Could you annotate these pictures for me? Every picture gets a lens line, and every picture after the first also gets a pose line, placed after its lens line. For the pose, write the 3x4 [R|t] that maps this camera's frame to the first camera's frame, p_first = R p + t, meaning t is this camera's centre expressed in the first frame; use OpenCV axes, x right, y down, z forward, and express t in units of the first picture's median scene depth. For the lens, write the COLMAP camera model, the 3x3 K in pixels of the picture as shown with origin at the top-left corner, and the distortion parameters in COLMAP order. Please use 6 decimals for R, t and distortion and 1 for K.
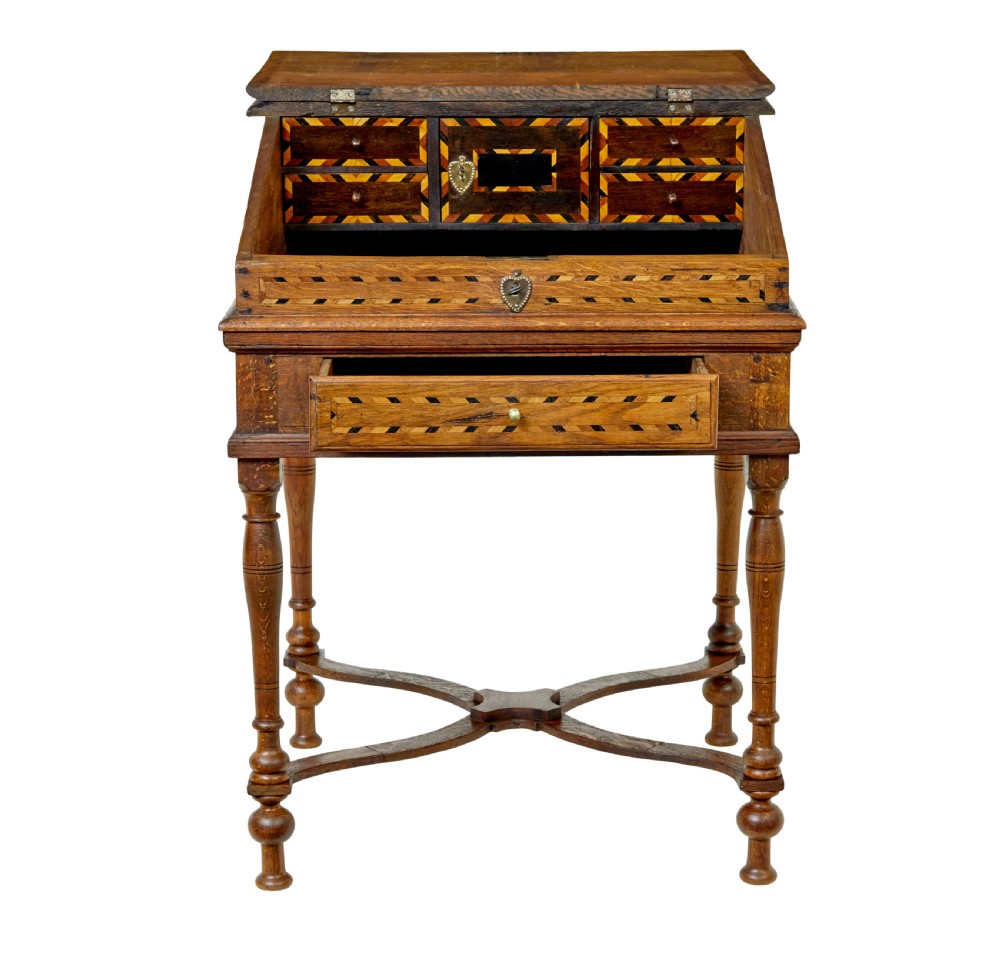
lens RADIAL K [[2750.6, 0, 519.4], [0, 2750.6, 510.3], [0, 0, 1]] dist [0.056432, 0.000000]
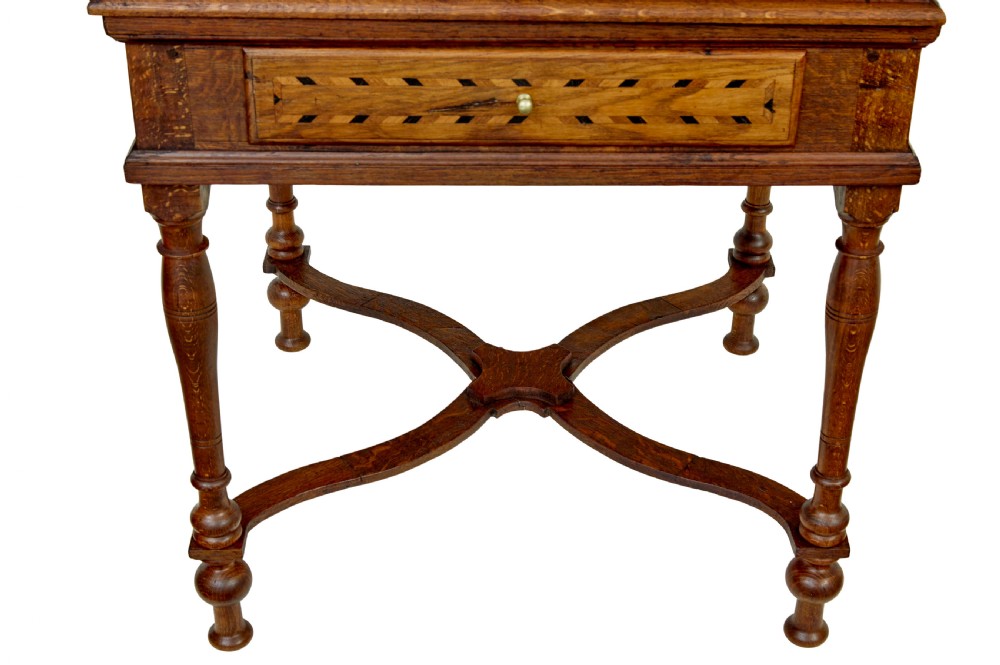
lens RADIAL K [[1670.6, 0, 503.6], [0, 1670.6, 330.7], [0, 0, 1]] dist [-0.018964, 0.000000]
pose [[0.999898, 0.012658, -0.006654, -0.003566], [-0.009837, 0.946557, 0.322387, -0.121420], [0.010379, -0.322289, 0.946585, 0.559964]]
